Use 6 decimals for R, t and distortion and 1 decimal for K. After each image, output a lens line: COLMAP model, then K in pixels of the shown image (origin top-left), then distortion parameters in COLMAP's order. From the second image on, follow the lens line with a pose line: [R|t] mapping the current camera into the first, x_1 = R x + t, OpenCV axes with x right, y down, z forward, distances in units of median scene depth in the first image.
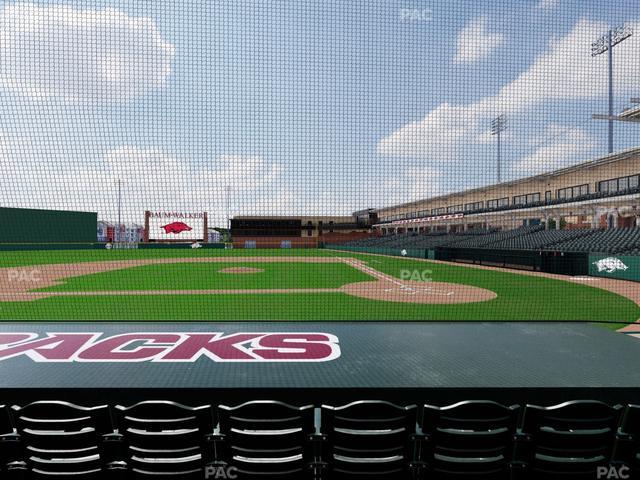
lens RADIAL K [[329.5, 0, 318.8], [0, 329.5, 239.4], [0, 0, 1]] dist [0.001830, 0.000439]
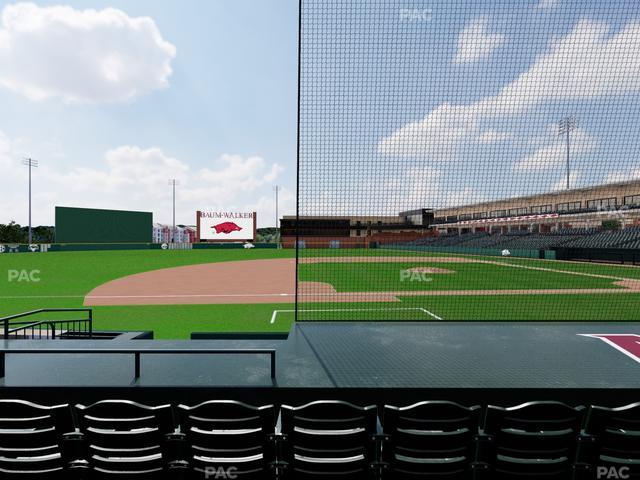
lens RADIAL K [[329.5, 0, 316.5], [0, 329.5, 239.1], [0, 0, 1]] dist [0.001830, 0.000439]
pose [[0.999991, 0.000585, -0.004276, -0.157145], [-0.000589, 0.999999, -0.000888, -0.000006], [0.004275, 0.000890, 0.999990, 0.000038]]
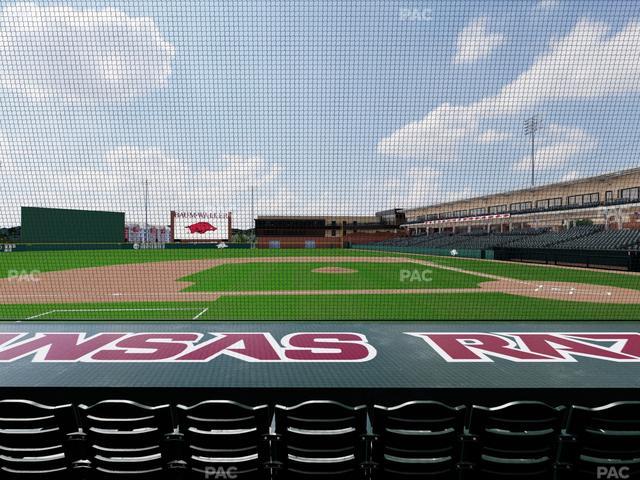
lens RADIAL K [[329.5, 0, 316.9], [0, 329.5, 239.0], [0, 0, 1]] dist [0.001830, 0.000439]
pose [[0.999992, 0.000693, -0.004008, -0.077788], [-0.000698, 0.999999, -0.001245, 0.000028], [0.004008, 0.001247, 0.999991, -0.000459]]
